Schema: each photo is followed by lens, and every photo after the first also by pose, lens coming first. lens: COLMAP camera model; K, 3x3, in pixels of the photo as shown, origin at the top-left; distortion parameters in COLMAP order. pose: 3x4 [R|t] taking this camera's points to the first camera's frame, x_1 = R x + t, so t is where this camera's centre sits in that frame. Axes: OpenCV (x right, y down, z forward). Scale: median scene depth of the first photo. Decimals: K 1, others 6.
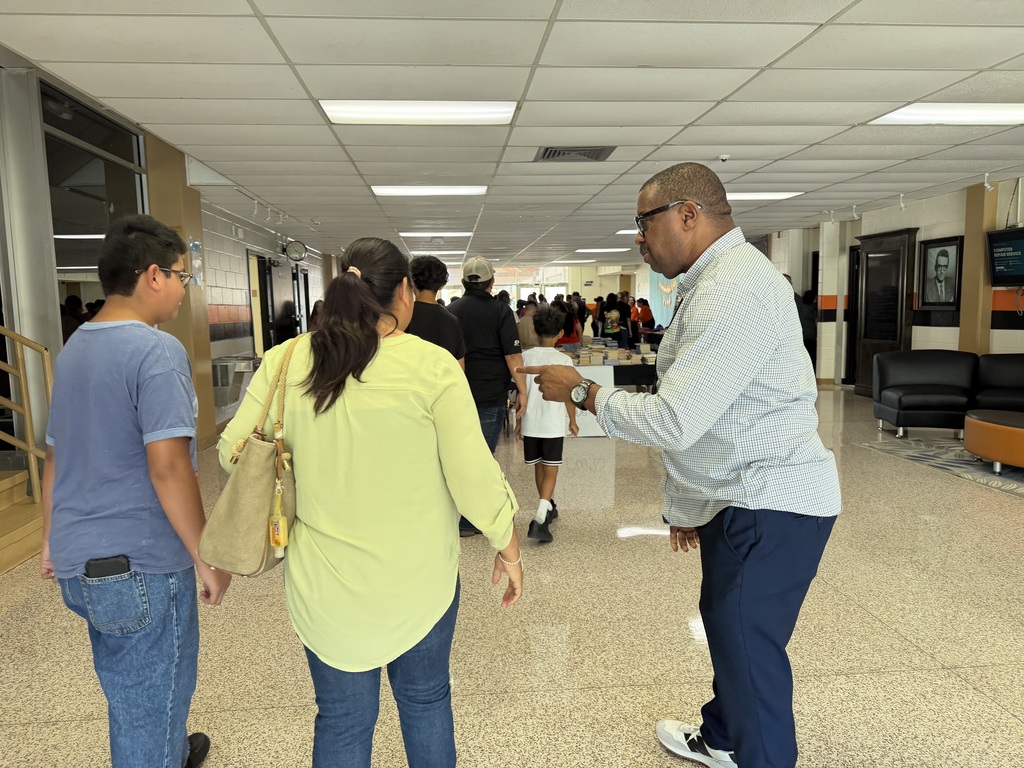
lens RADIAL K [[722.8, 0, 500.8], [0, 722.8, 390.1], [0, 0, 1]] dist [0.073825, -0.089871]
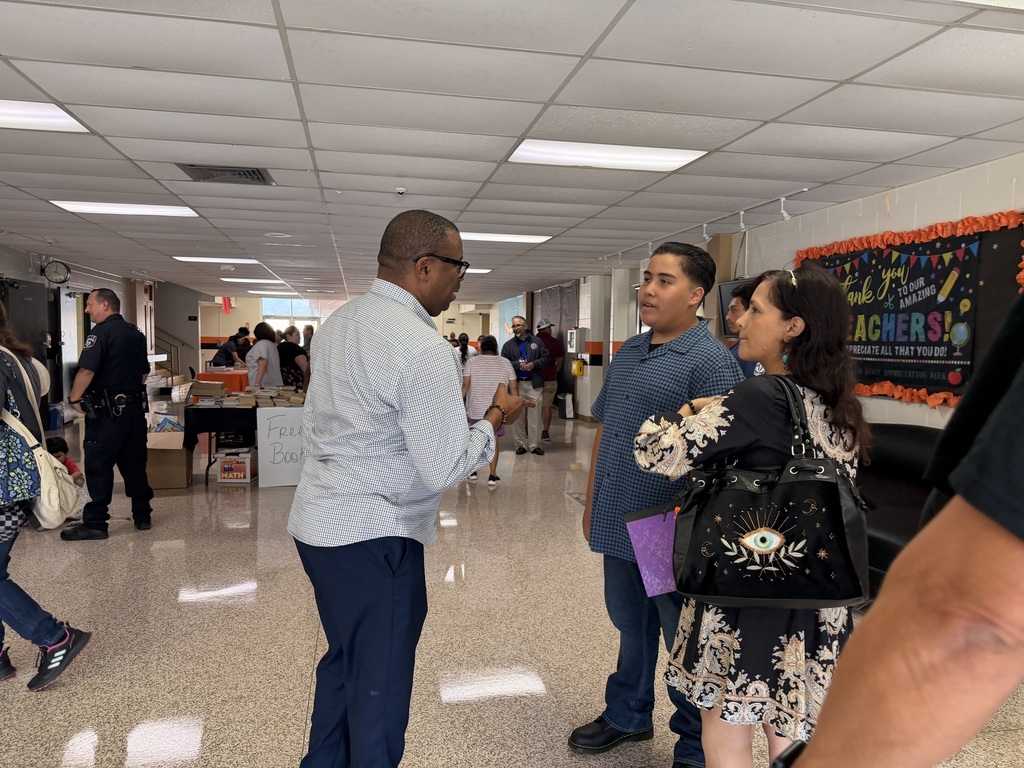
lens RADIAL K [[722.8, 0, 500.8], [0, 722.8, 390.1], [0, 0, 1]] dist [0.073825, -0.089871]
pose [[0.992904, 0.024465, 0.116375, 0.216308], [-0.018729, 0.998567, -0.050129, -0.011488], [-0.117435, 0.047593, 0.991940, 0.045964]]
